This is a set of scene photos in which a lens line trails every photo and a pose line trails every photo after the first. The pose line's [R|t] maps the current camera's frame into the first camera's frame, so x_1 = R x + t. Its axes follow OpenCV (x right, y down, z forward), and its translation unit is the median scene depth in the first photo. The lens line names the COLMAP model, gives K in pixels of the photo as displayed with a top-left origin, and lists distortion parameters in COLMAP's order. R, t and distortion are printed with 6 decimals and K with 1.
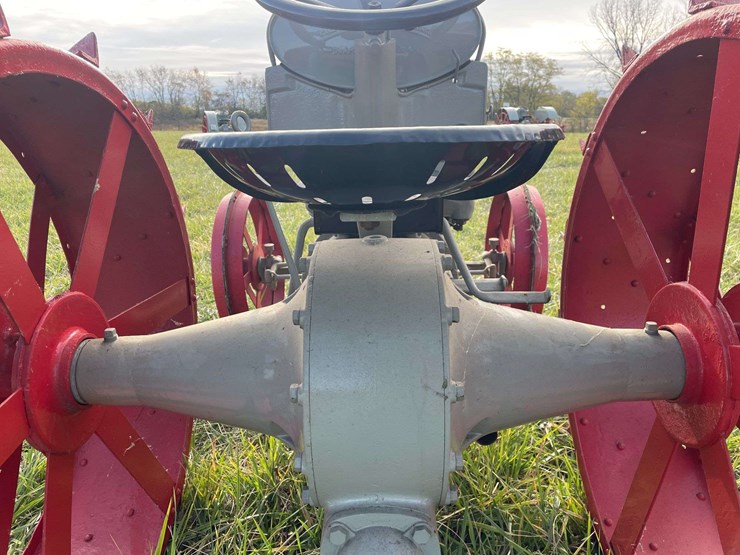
lens RADIAL K [[557.4, 0, 372.2], [0, 557.4, 274.8], [0, 0, 1]] dist [0.082974, -0.105946]
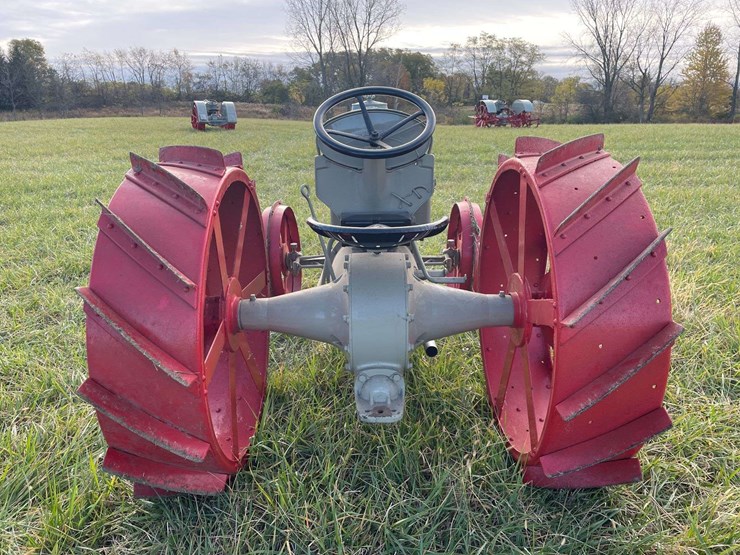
lens RADIAL K [[557.4, 0, 372.2], [0, 557.4, 274.8], [0, 0, 1]] dist [0.082974, -0.105946]
pose [[0.999544, -0.000384, 0.030177, -0.051549], [-0.000458, 0.999611, 0.027883, -0.027205], [-0.030176, -0.027884, 0.999156, -0.786376]]
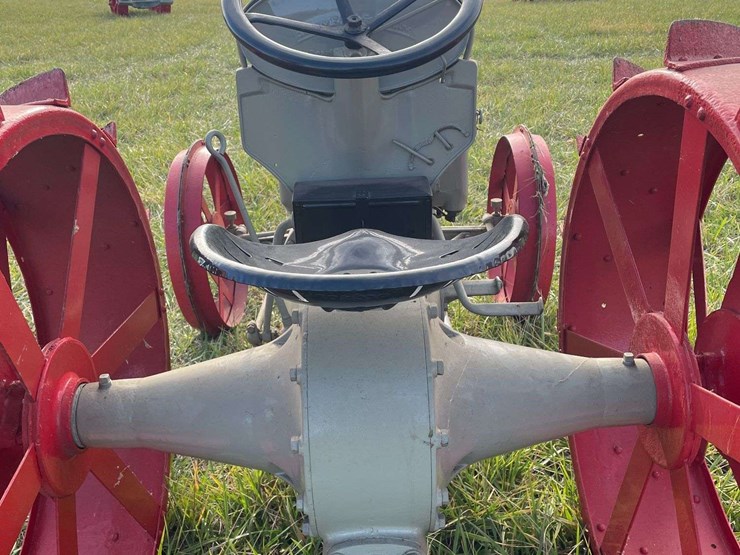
lens RADIAL K [[742.6, 0, 376.2], [0, 742.6, 274.3], [0, 0, 1]] dist [0.060512, -0.029758]
pose [[0.999042, -0.028629, 0.033105, -0.010205], [0.024605, 0.992927, 0.116145, -0.159461], [-0.036196, -0.115219, 0.992680, -0.233186]]
